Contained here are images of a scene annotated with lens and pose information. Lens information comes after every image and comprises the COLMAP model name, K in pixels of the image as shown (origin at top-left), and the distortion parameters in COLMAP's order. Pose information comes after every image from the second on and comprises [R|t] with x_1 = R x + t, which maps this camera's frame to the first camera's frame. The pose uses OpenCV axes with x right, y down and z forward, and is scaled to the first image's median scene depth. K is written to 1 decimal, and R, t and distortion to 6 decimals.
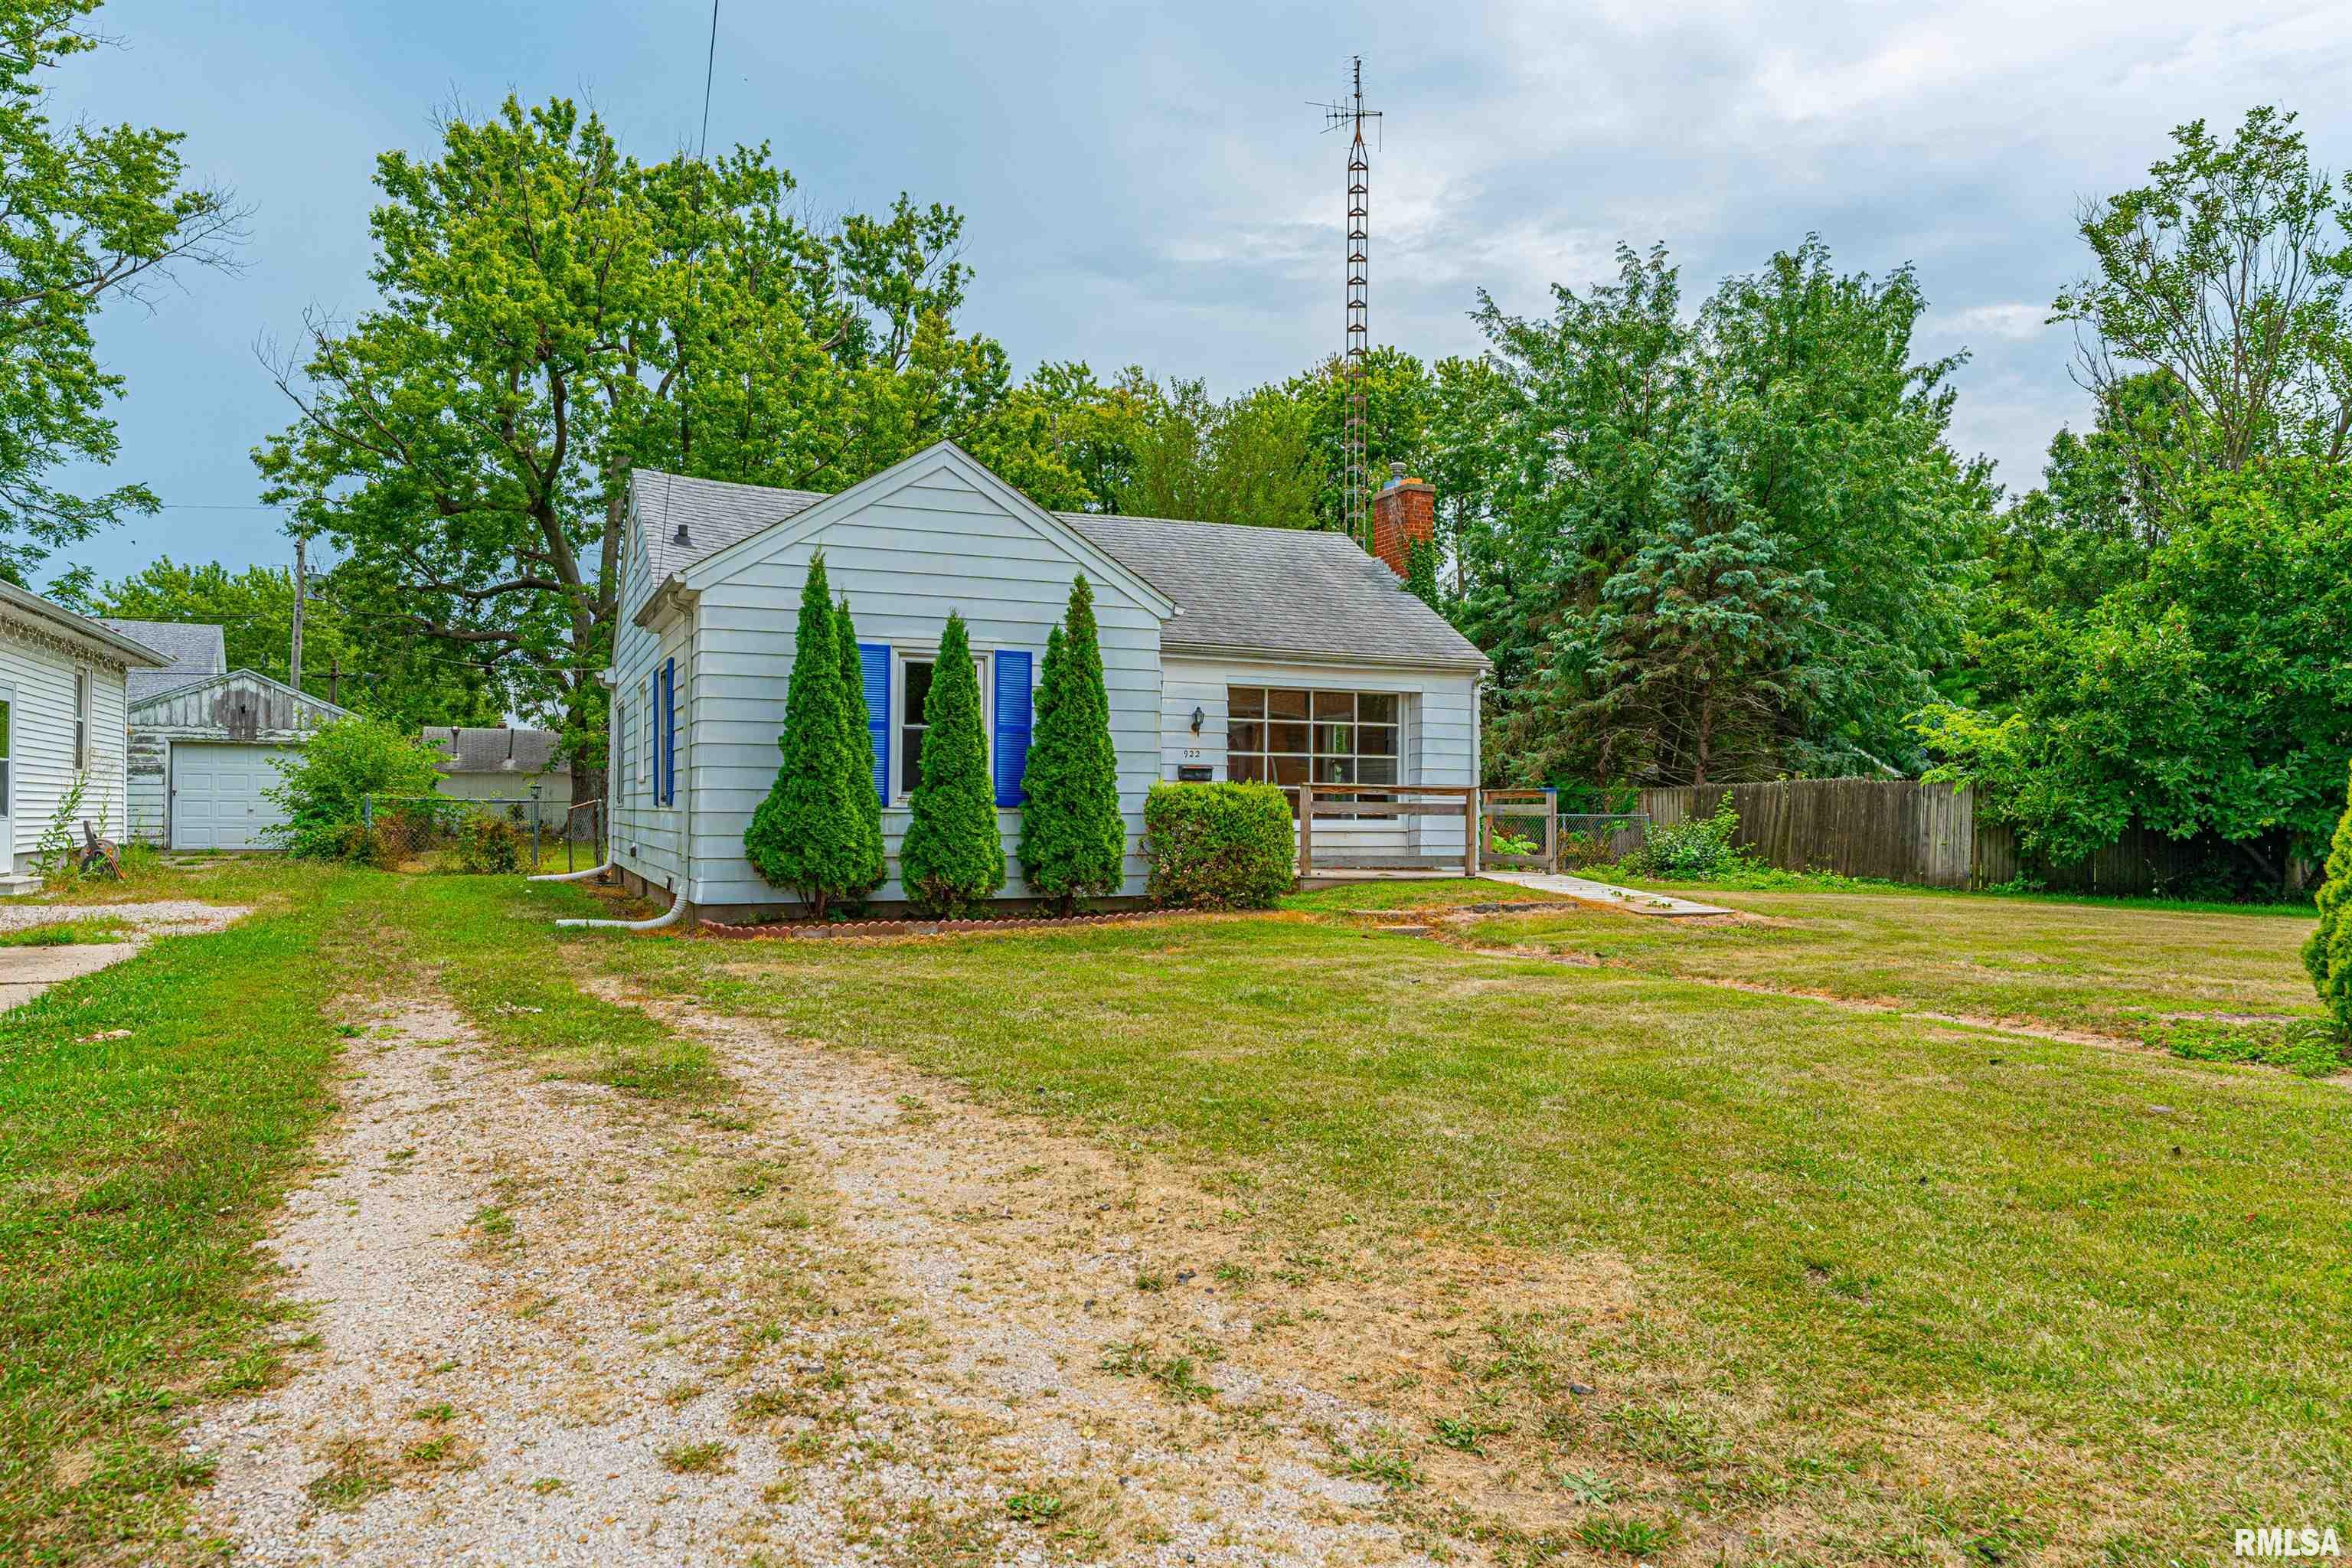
lens RADIAL K [[1548.1, 0, 1169.8], [0, 1548.1, 782.6], [0, 0, 1]] dist [0.004404, -0.001769]
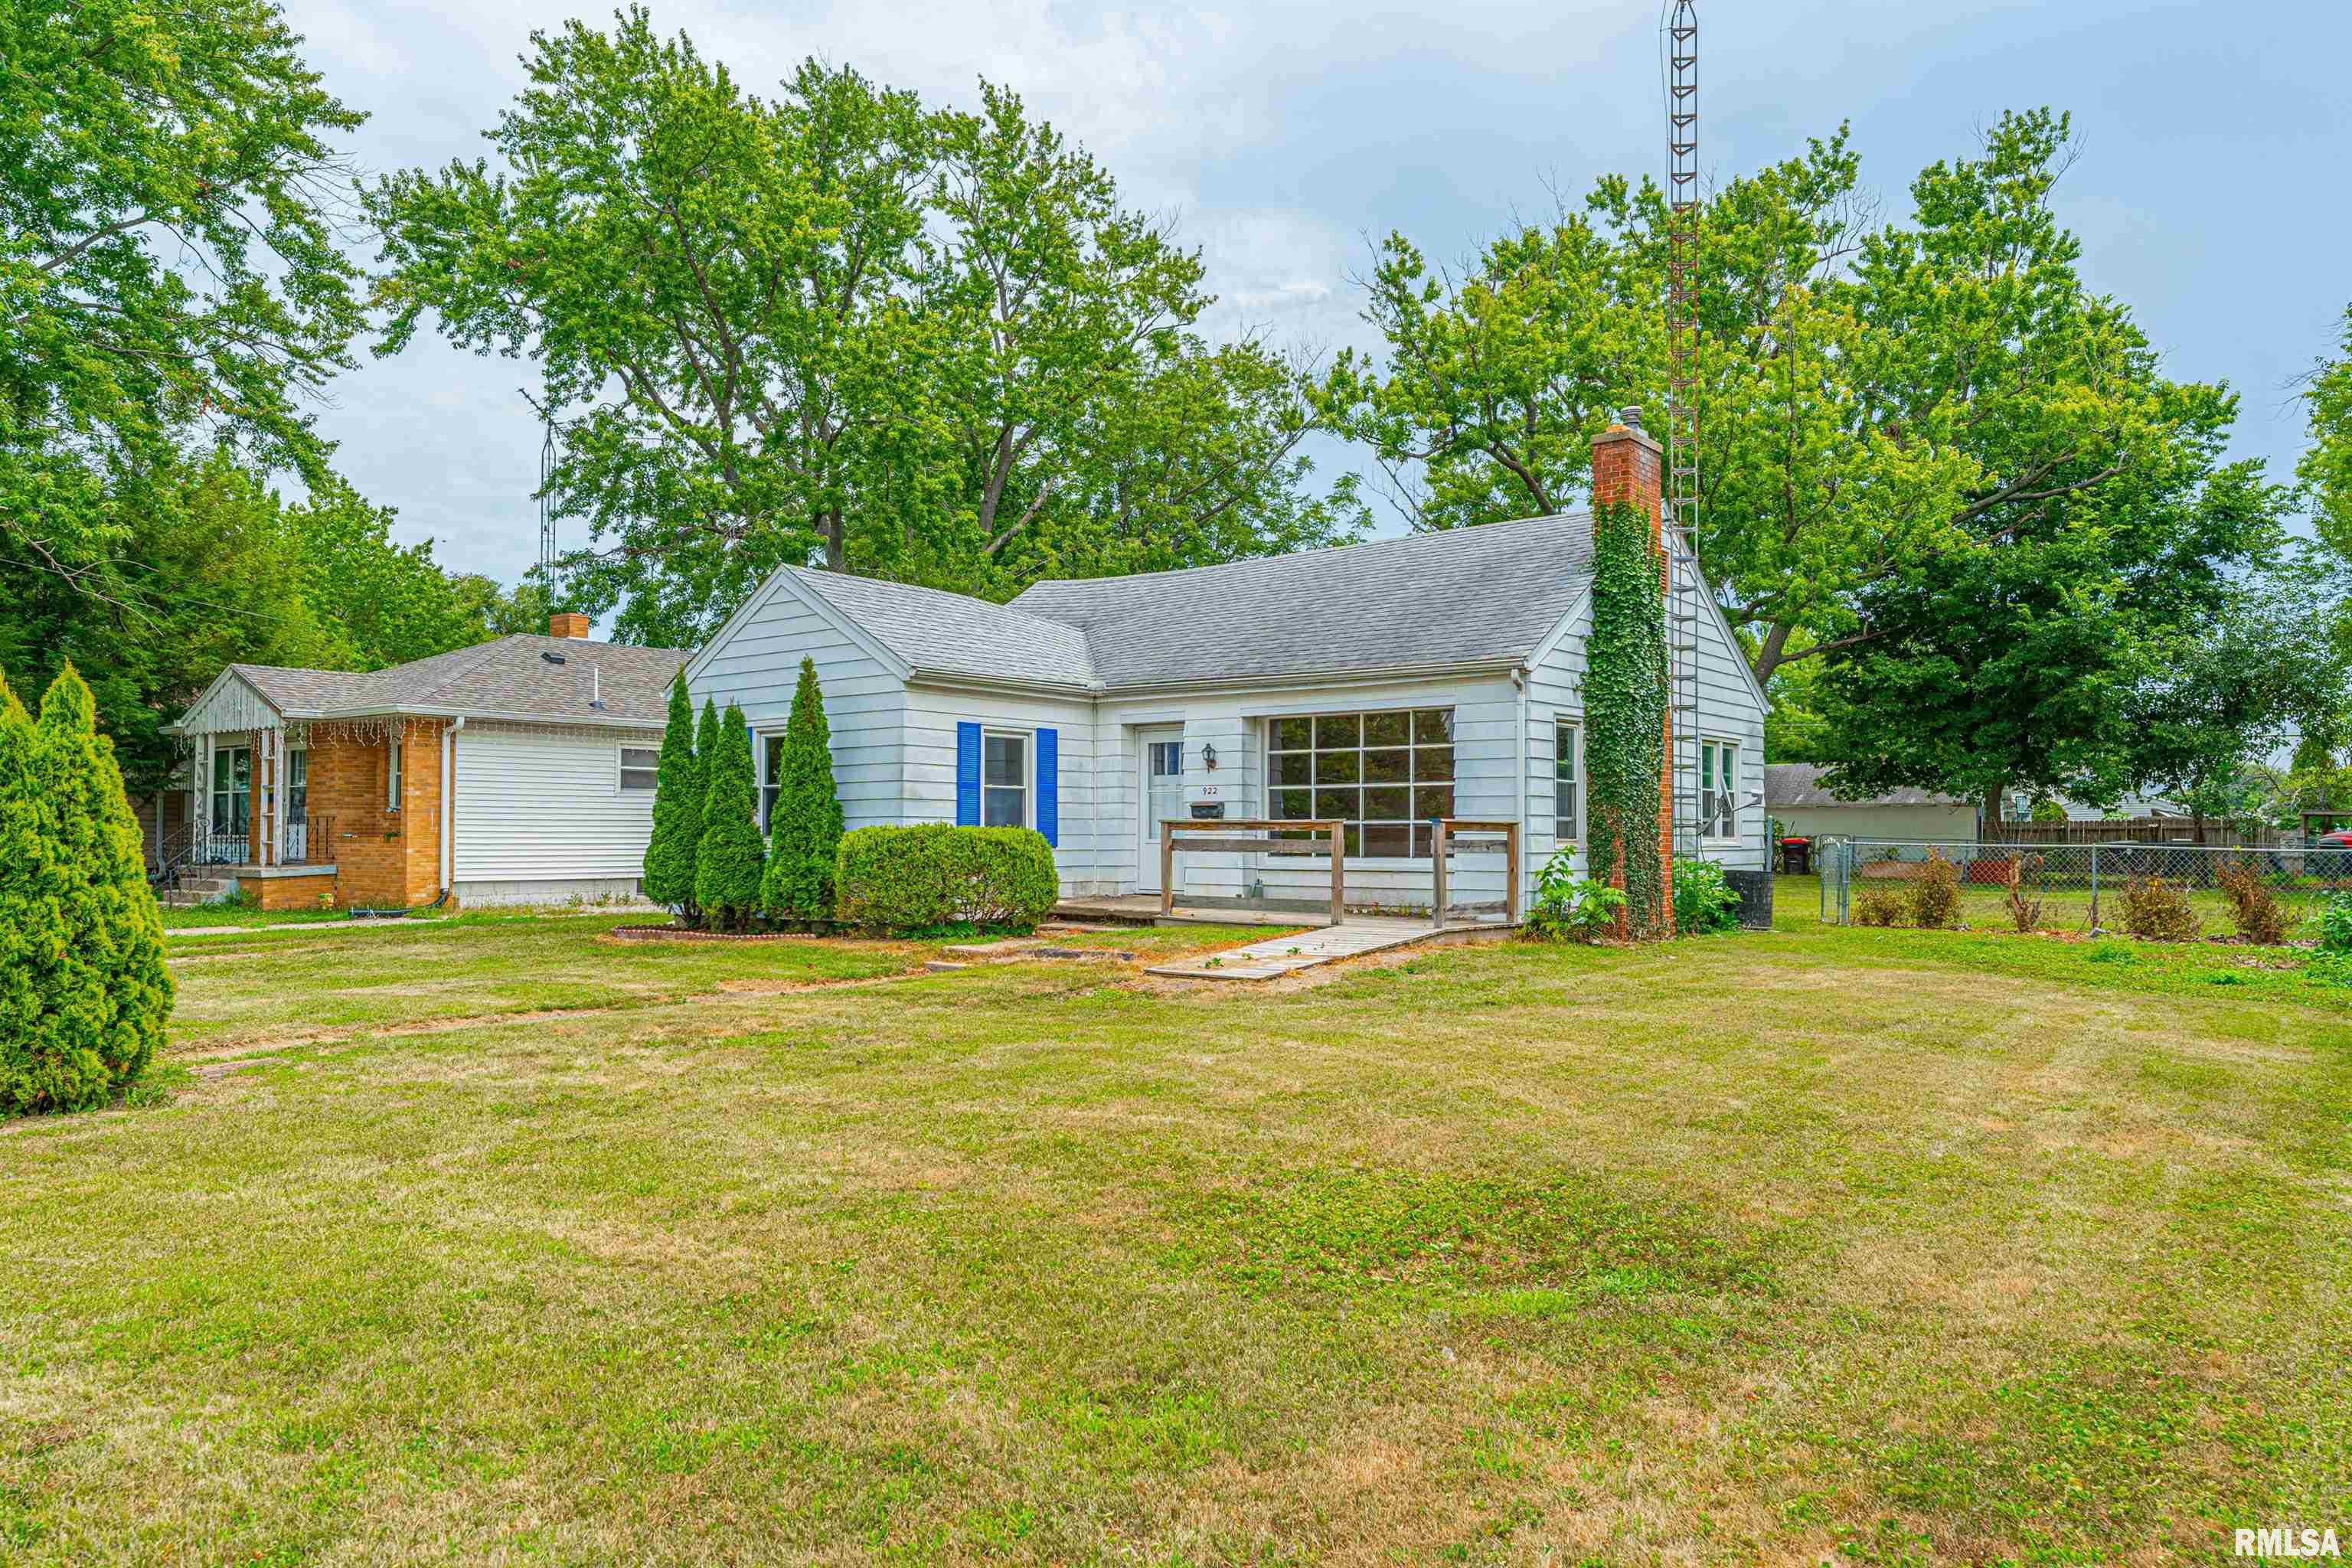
lens RADIAL K [[1548.1, 0, 1169.8], [0, 1548.1, 782.6], [0, 0, 1]] dist [0.004404, -0.001769]
pose [[0.488447, -0.034916, -0.871894, 0.504078], [0.019054, 0.999388, -0.029348, 0.002955], [0.872385, -0.002278, 0.488814, 0.285095]]
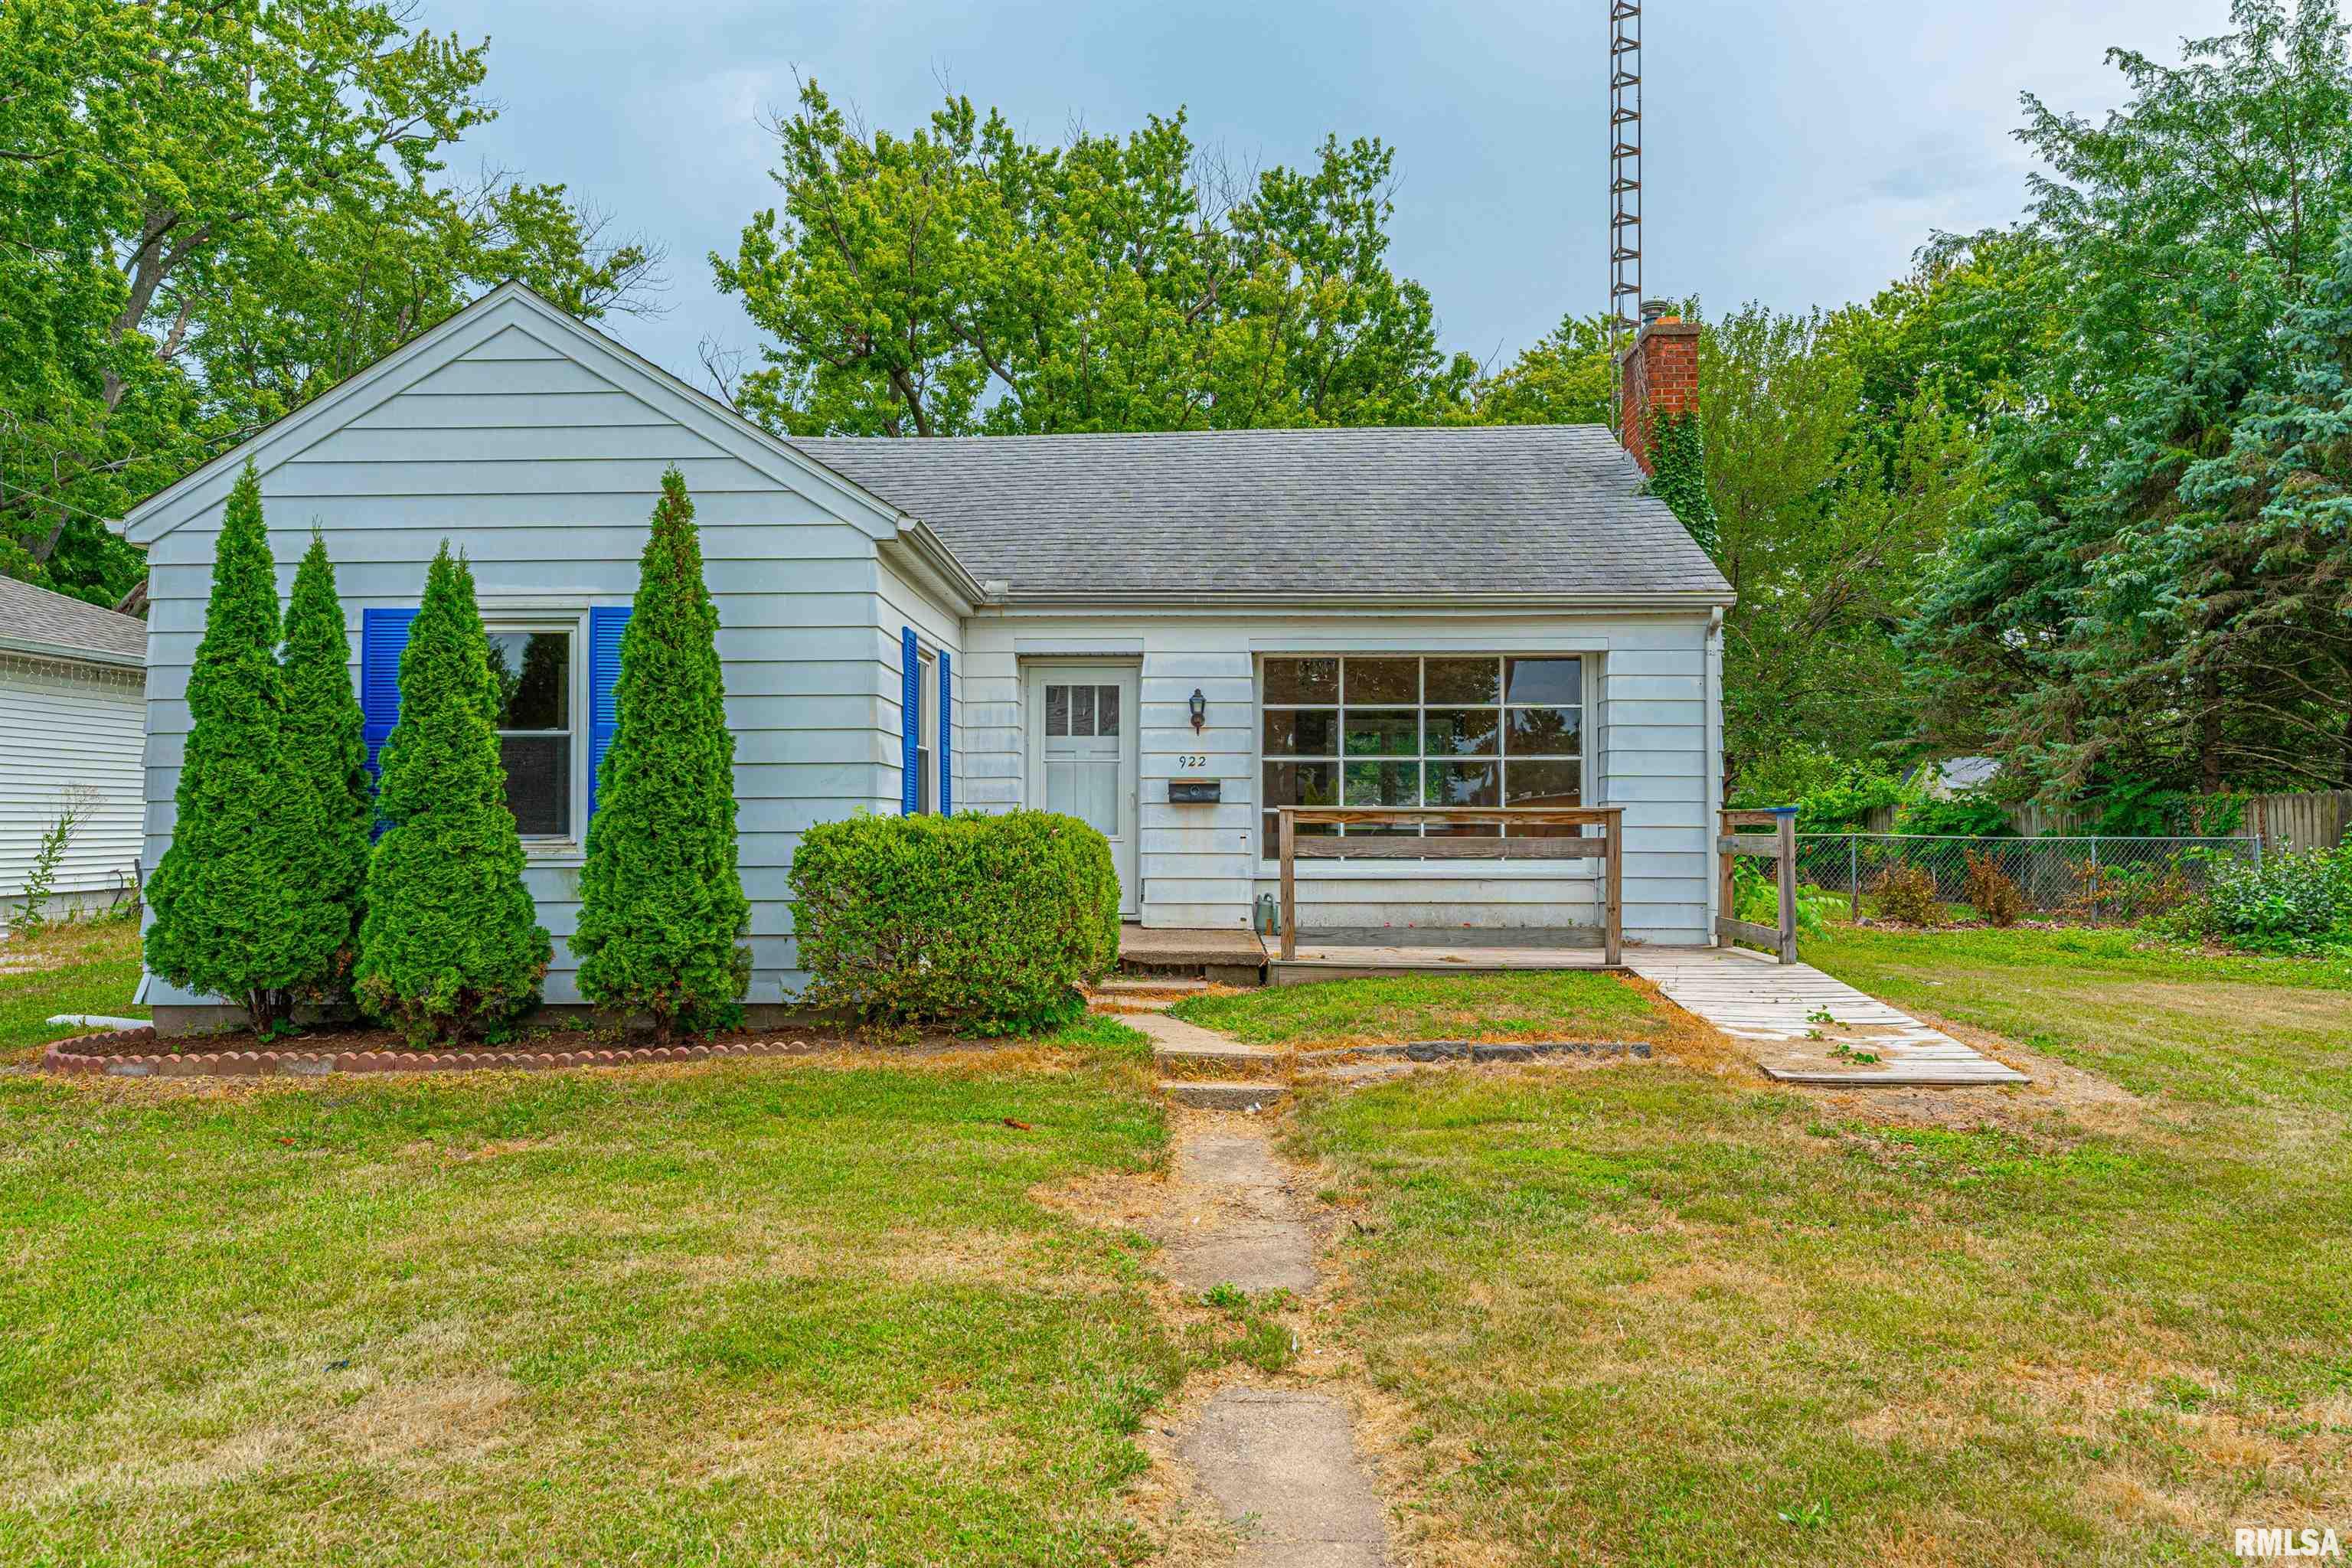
lens RADIAL K [[1548.1, 0, 1169.8], [0, 1548.1, 782.6], [0, 0, 1]] dist [0.004404, -0.001769]
pose [[0.910564, -0.018648, -0.412948, 0.159428], [0.015777, 0.999822, -0.010363, -0.001727], [0.413067, 0.002921, 0.910696, 0.232927]]
